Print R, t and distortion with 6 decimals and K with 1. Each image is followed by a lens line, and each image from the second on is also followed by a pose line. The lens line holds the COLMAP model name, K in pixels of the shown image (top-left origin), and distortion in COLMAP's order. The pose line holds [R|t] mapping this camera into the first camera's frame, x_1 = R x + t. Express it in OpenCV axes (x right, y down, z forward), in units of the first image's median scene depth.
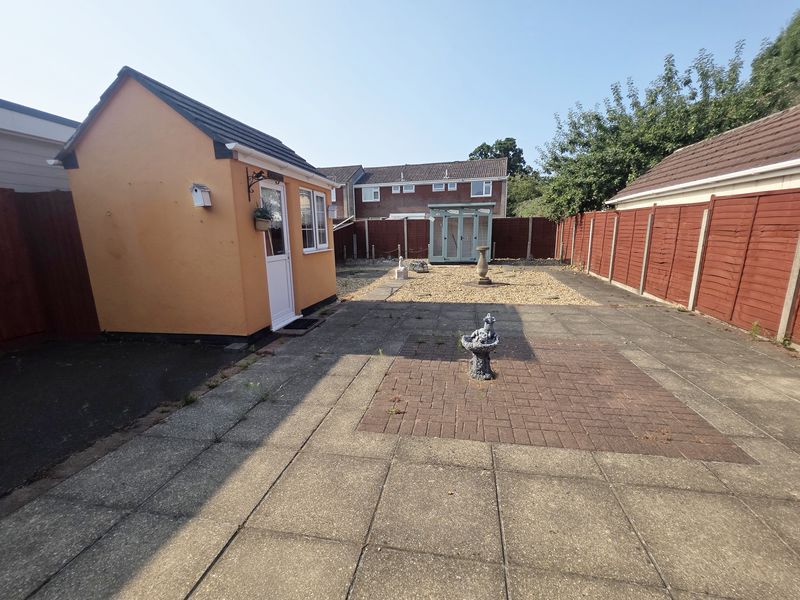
lens RADIAL K [[361.0, 0, 400.6], [0, 361.0, 303.4], [0, 0, 1]] dist [0.000276, -0.001080]
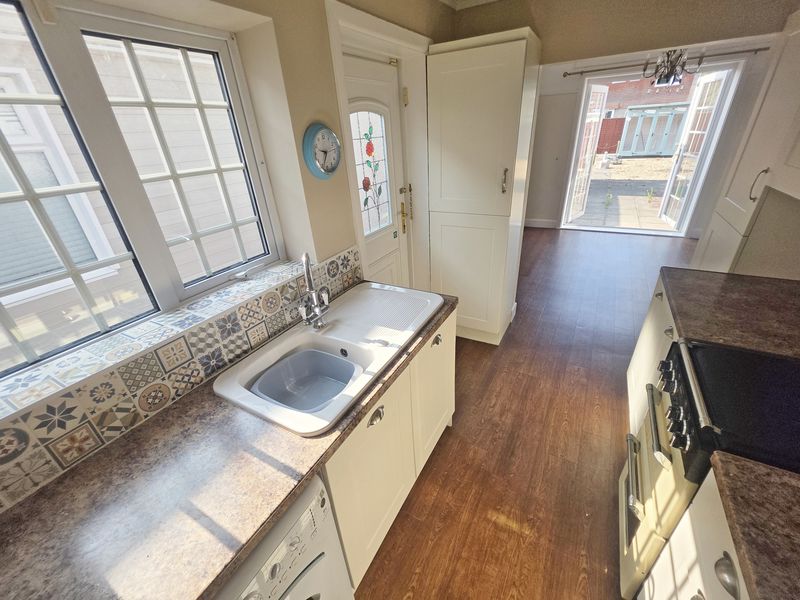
lens RADIAL K [[335.7, 0, 416.0], [0, 335.7, 301.7], [0, 0, 1]] dist [0.002153, -0.000844]
pose [[0.951295, 0.113163, -0.286762, -0.459907], [-0.026701, 0.956940, 0.289054, 0.123818], [0.307125, -0.267319, 0.913354, -1.014269]]
